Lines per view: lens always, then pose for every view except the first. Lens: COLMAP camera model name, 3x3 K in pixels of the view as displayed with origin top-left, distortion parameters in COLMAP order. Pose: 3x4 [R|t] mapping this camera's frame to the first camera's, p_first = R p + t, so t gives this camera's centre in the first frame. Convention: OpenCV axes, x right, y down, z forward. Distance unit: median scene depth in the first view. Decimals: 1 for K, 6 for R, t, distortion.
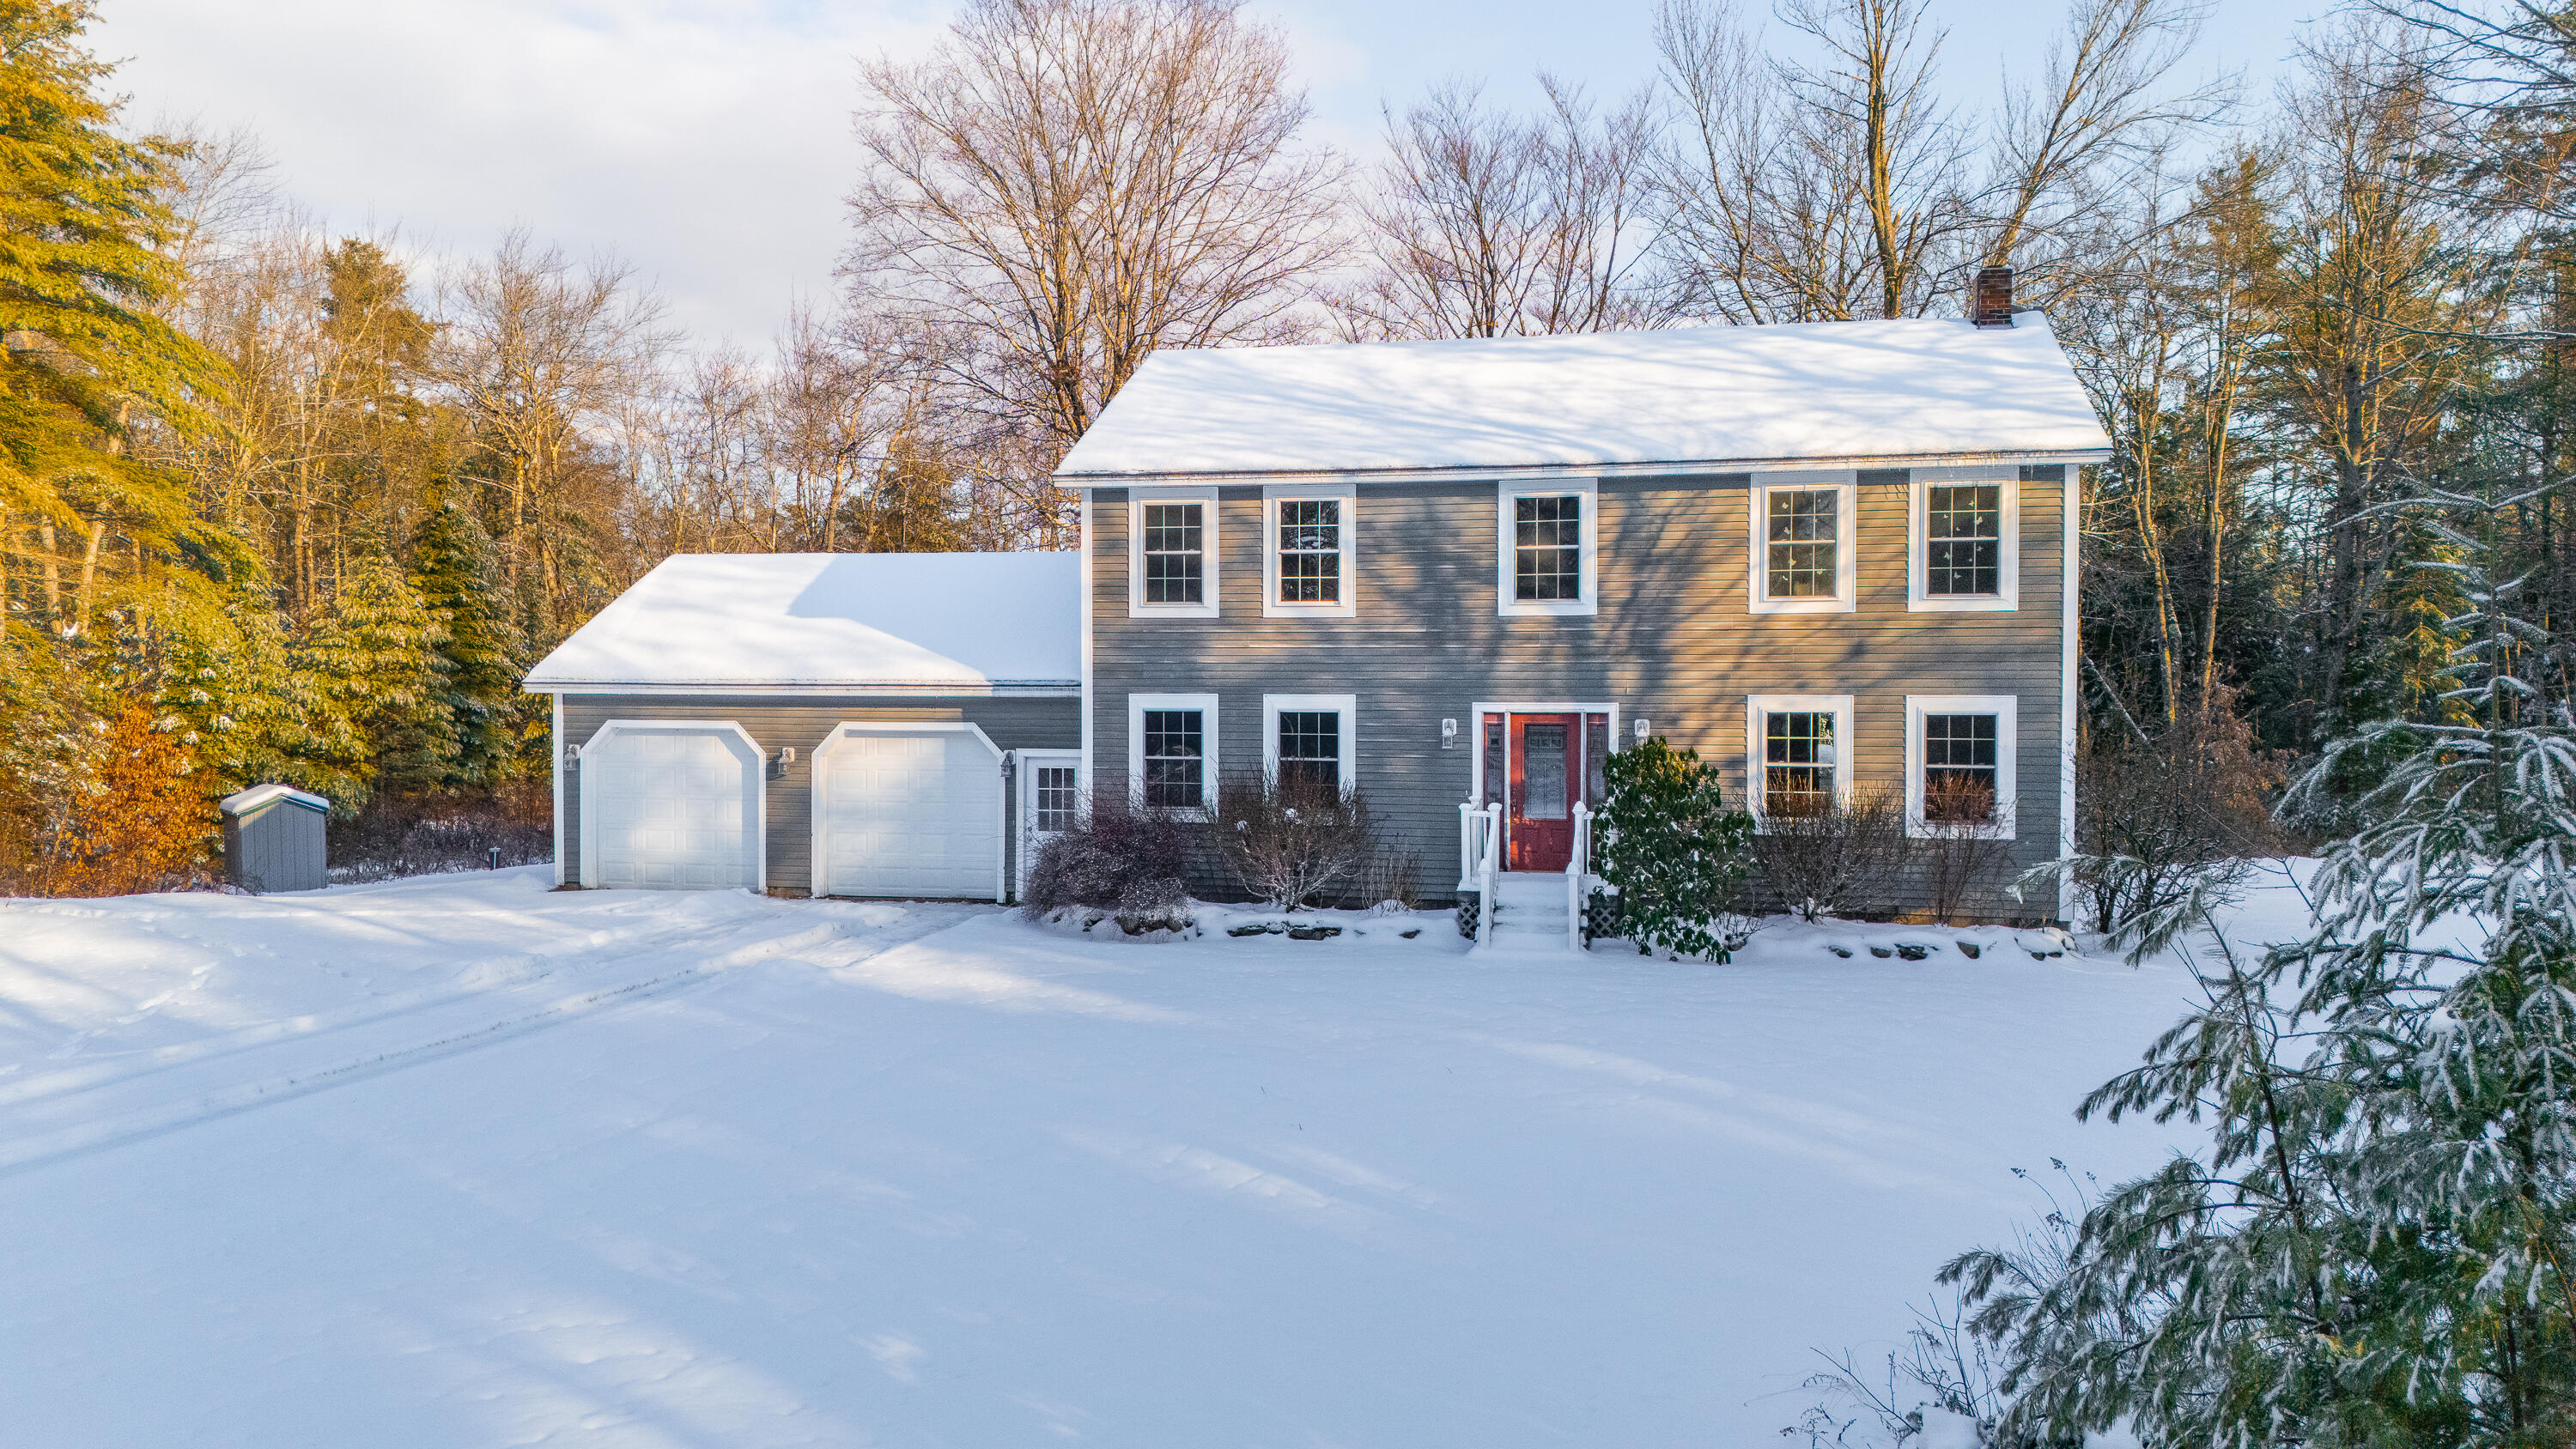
lens RADIAL K [[1868.2, 0, 1278.7], [0, 1868.2, 720.4], [0, 0, 1]] dist [0.092602, -0.087352]
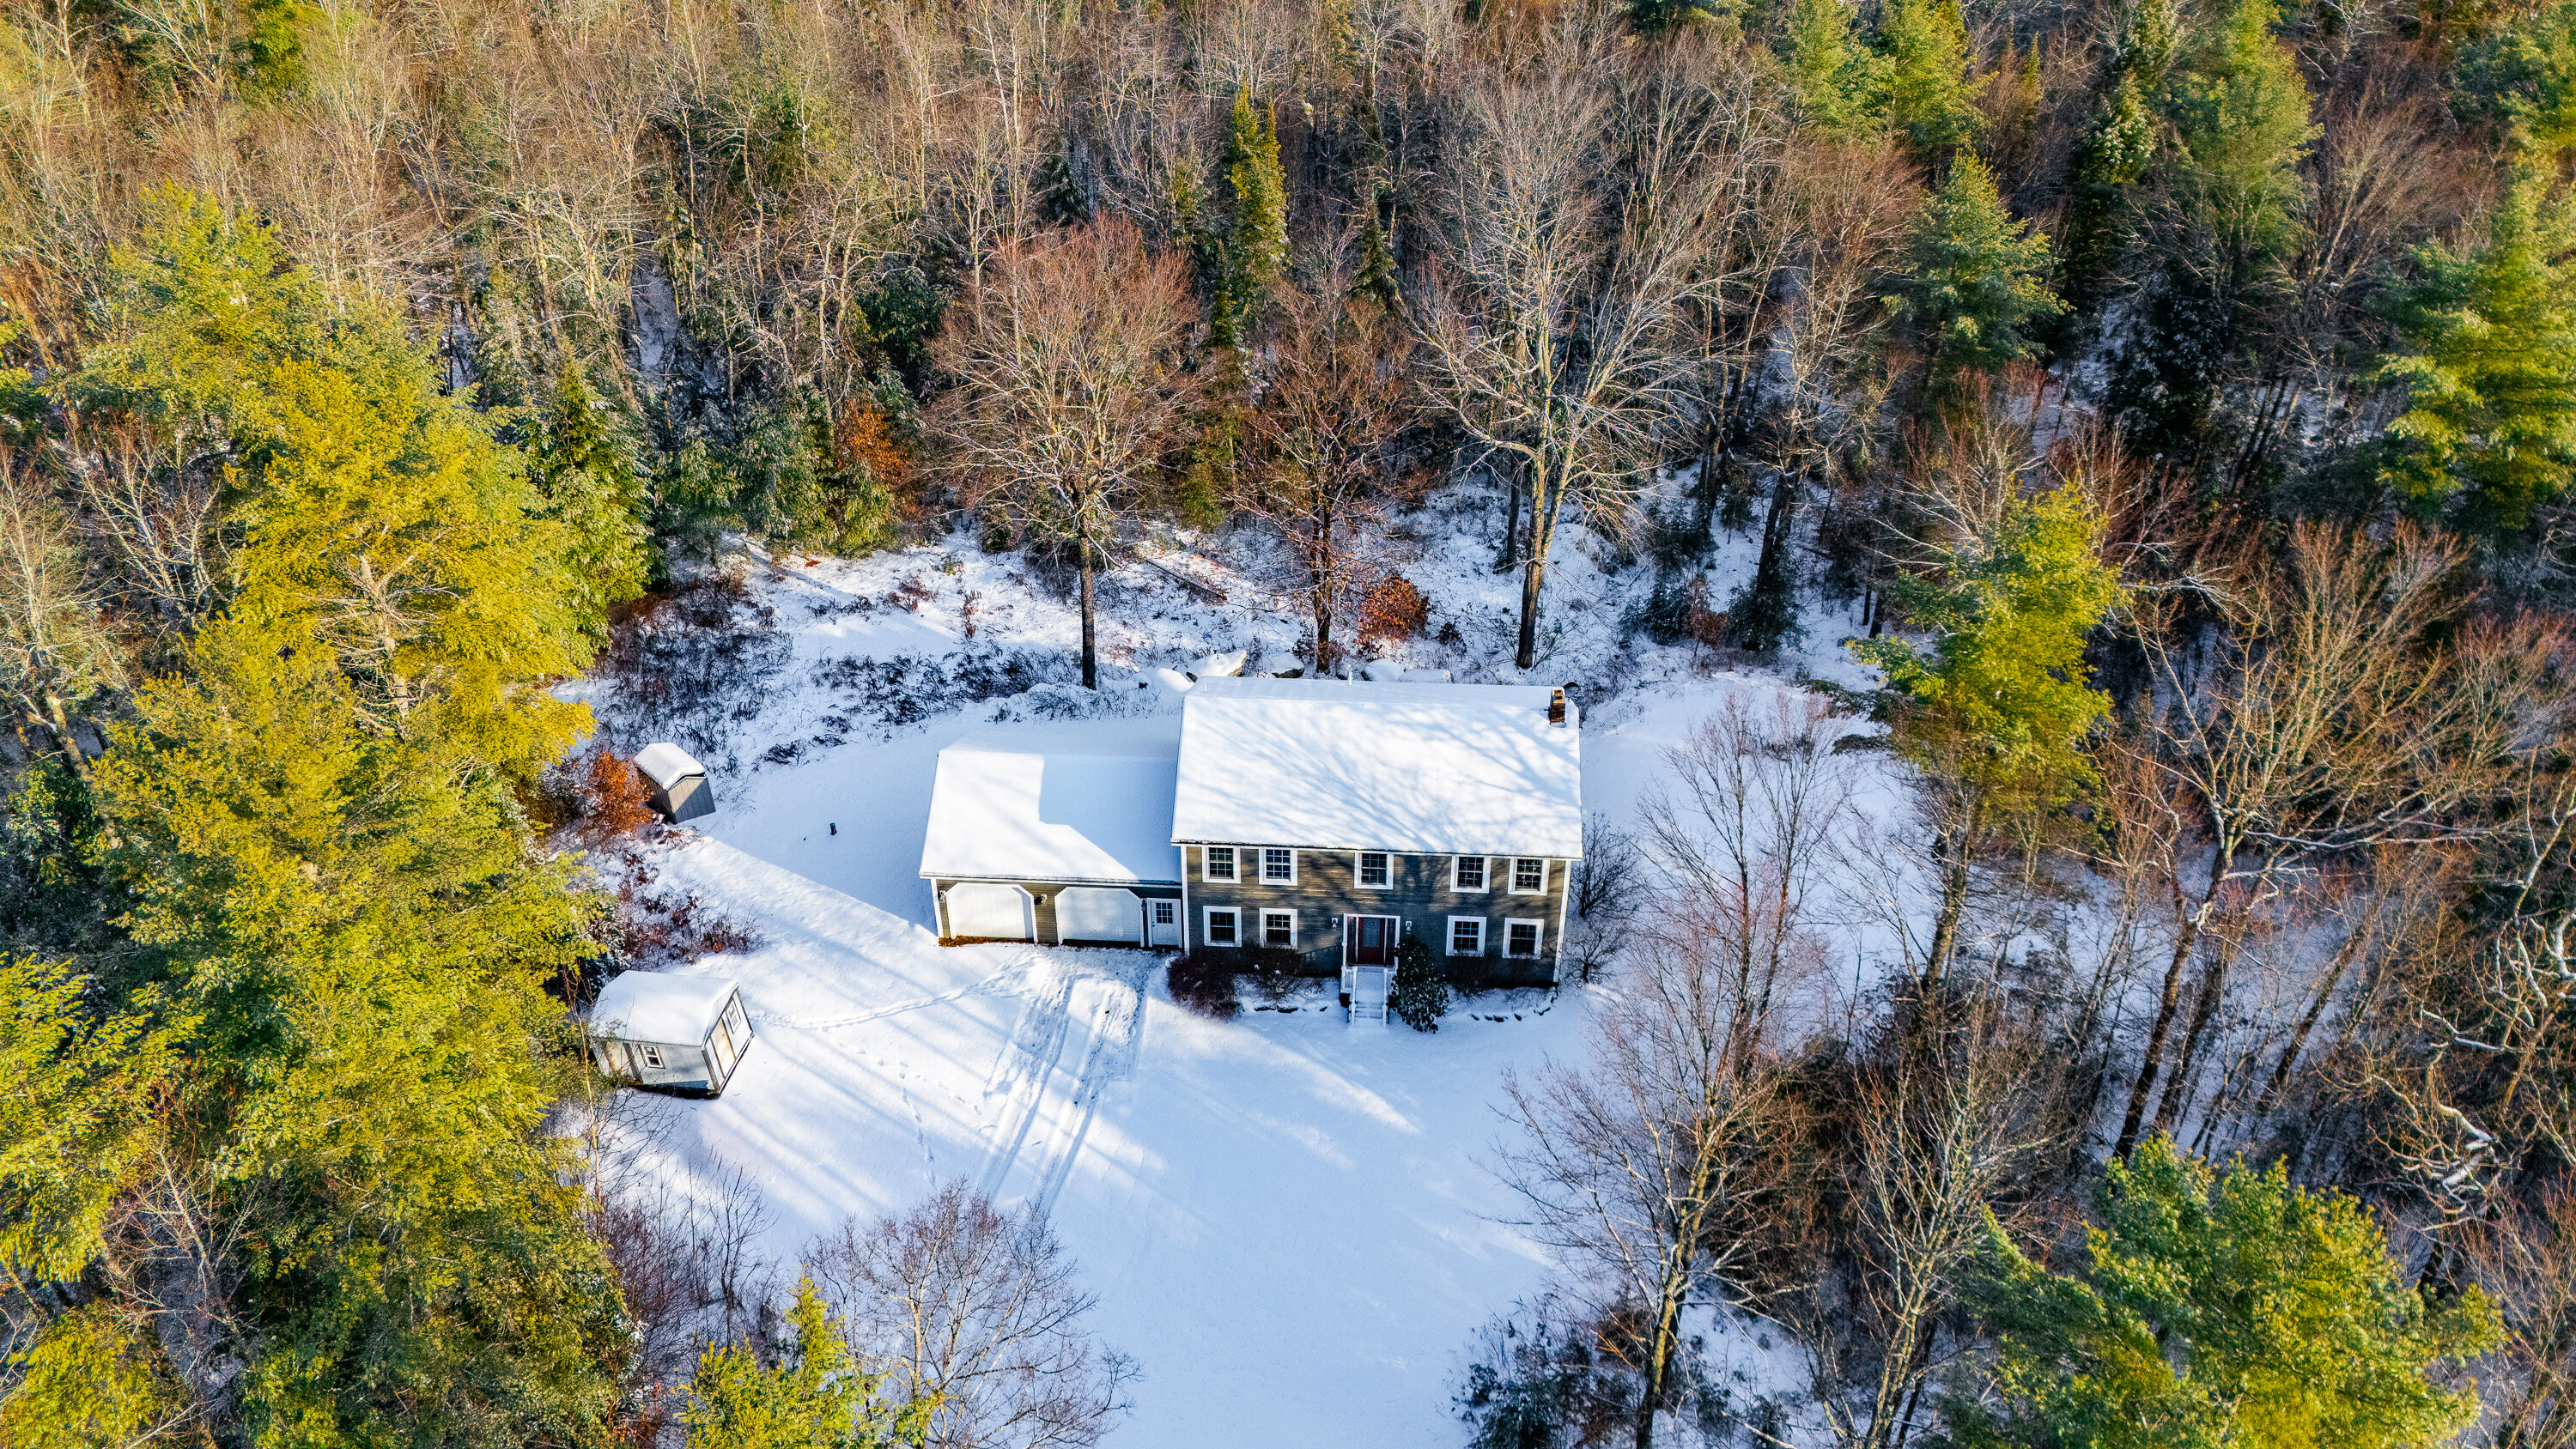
lens RADIAL K [[1876.7, 0, 1282.5], [0, 1876.7, 702.7], [0, 0, 1]] dist [0.087392, -0.087559]
pose [[0.987825, -0.087914, 0.128343, -0.275608], [0.004777, 0.841757, 0.539835, -1.598581], [-0.155493, -0.532649, 0.831929, -0.941848]]
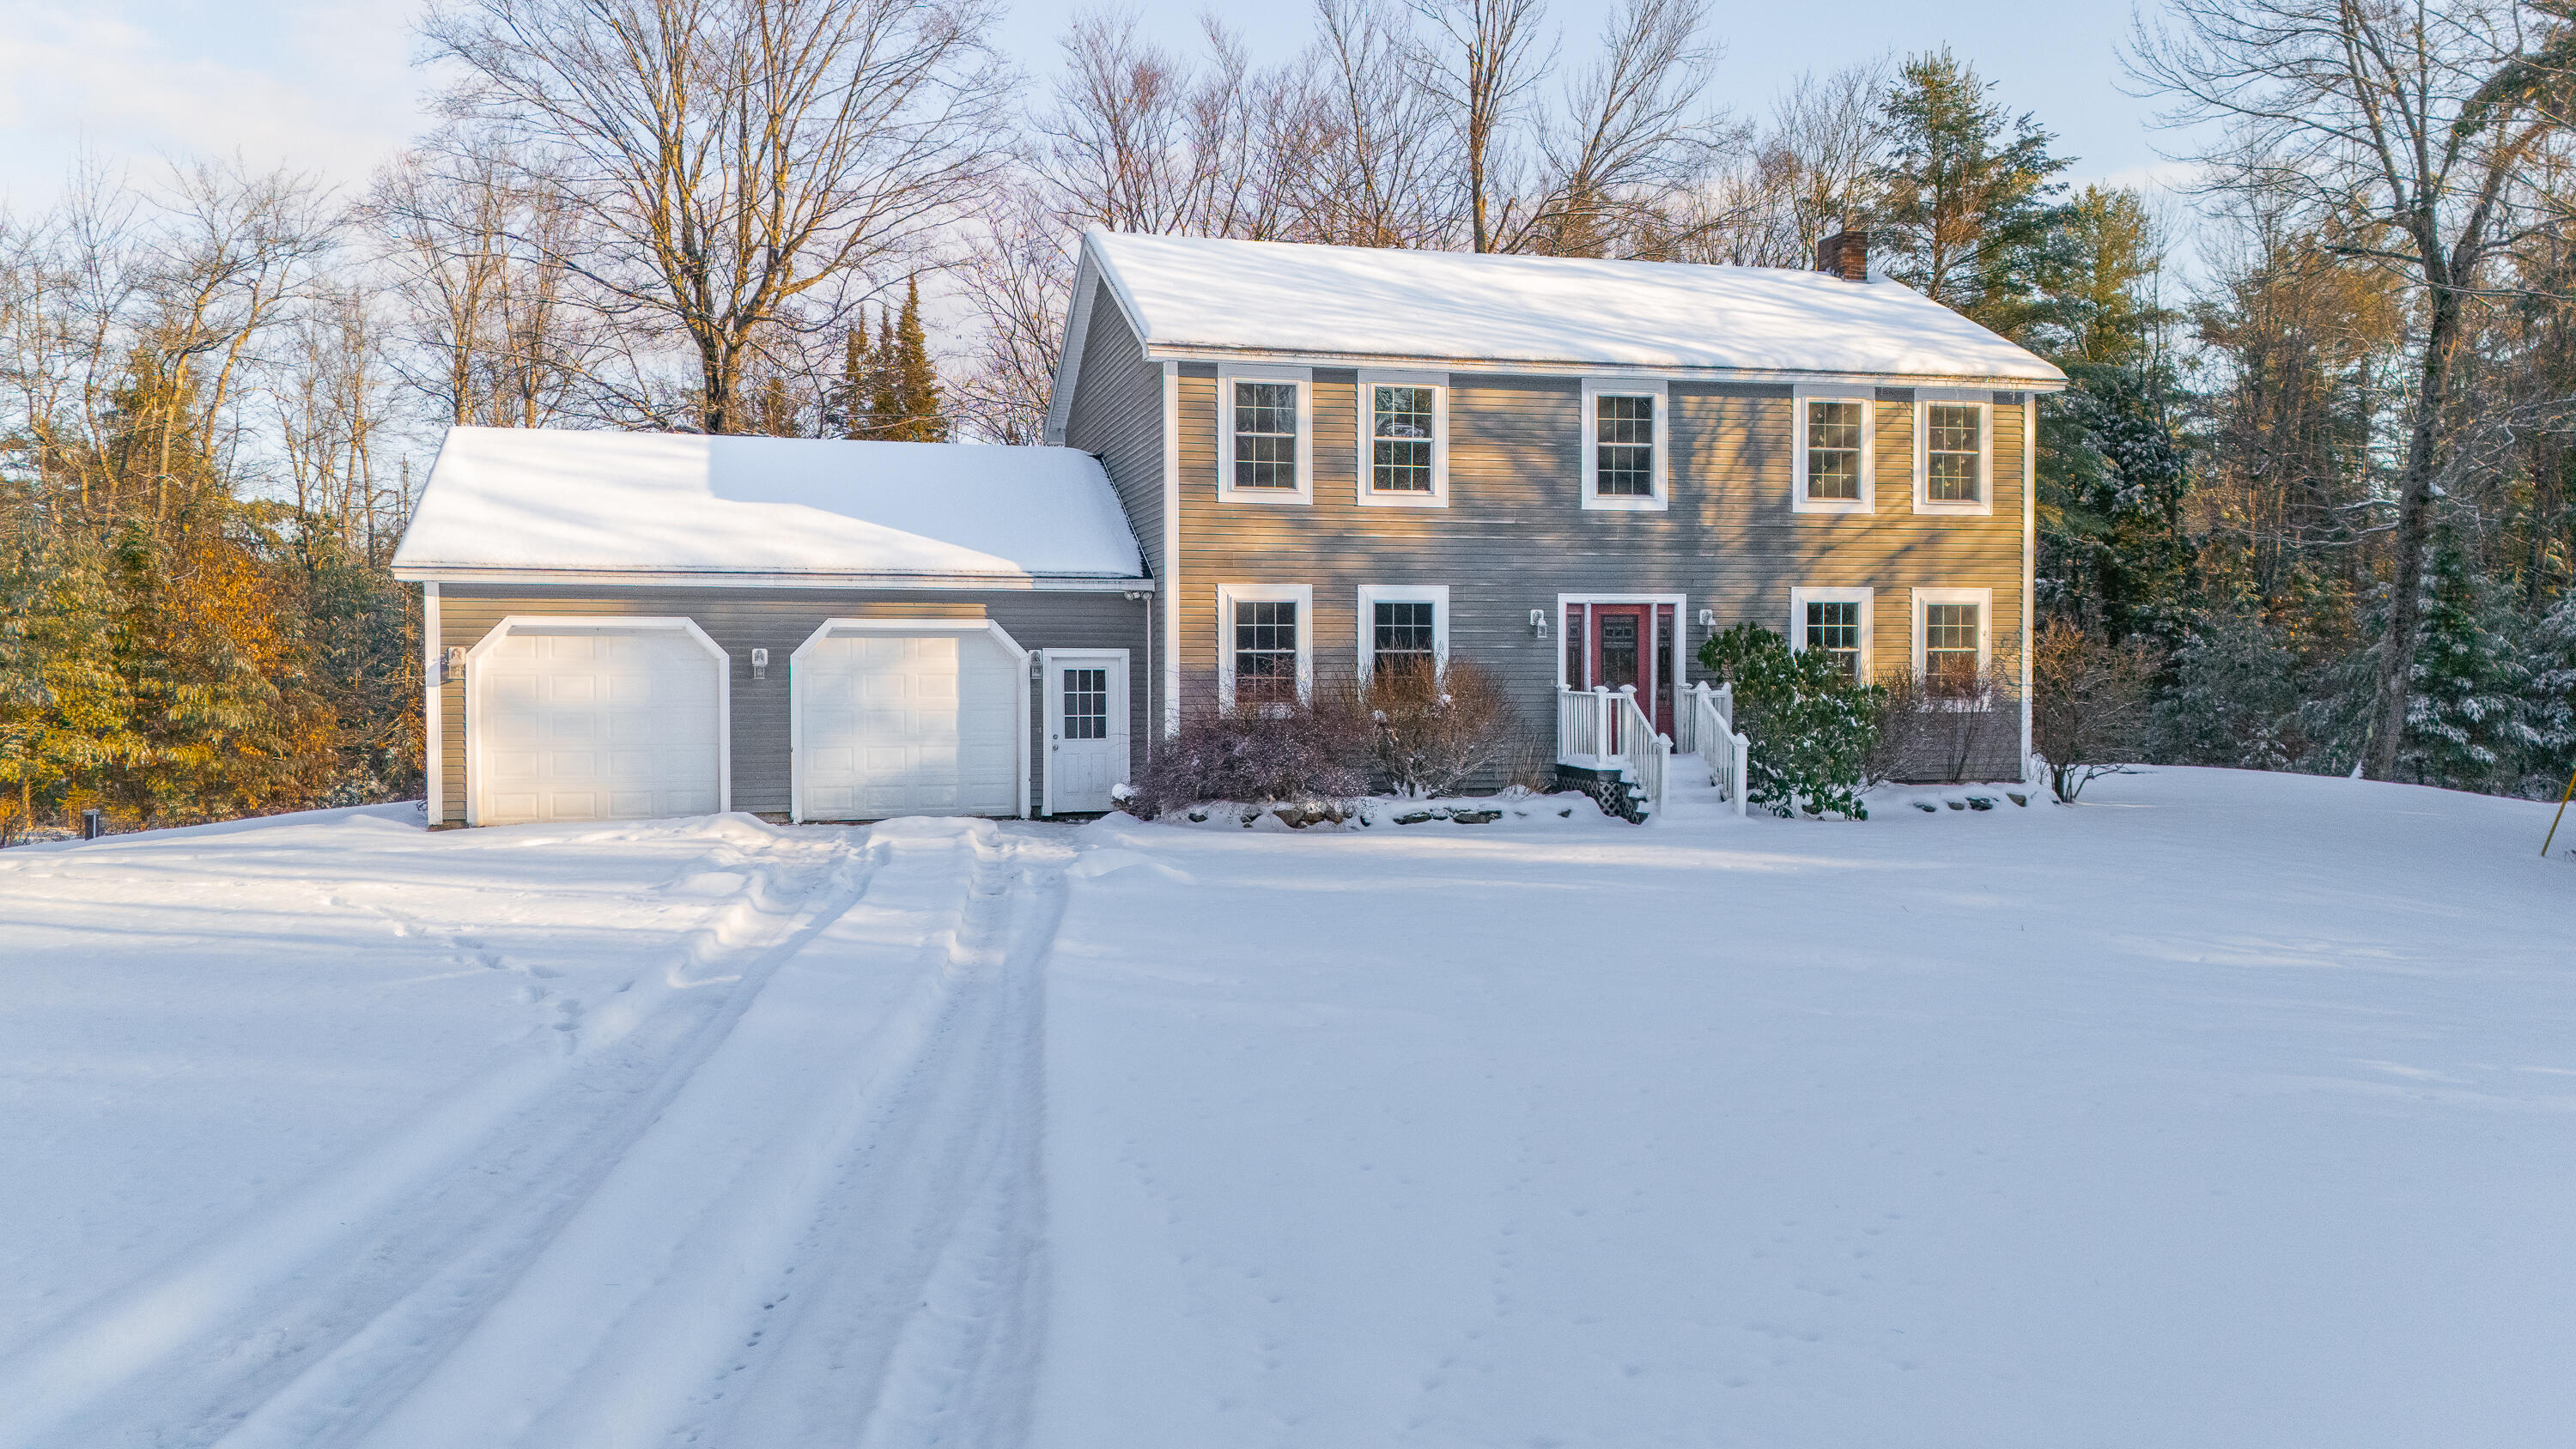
lens RADIAL K [[1868.2, 0, 1285.6], [0, 1868.2, 719.2], [0, 0, 1]] dist [0.092602, -0.087352]
pose [[0.888250, -0.014609, 0.459128, -0.492565], [0.016042, 0.999871, 0.000779, 0.055269], [-0.459080, 0.006673, 0.888370, 0.150927]]
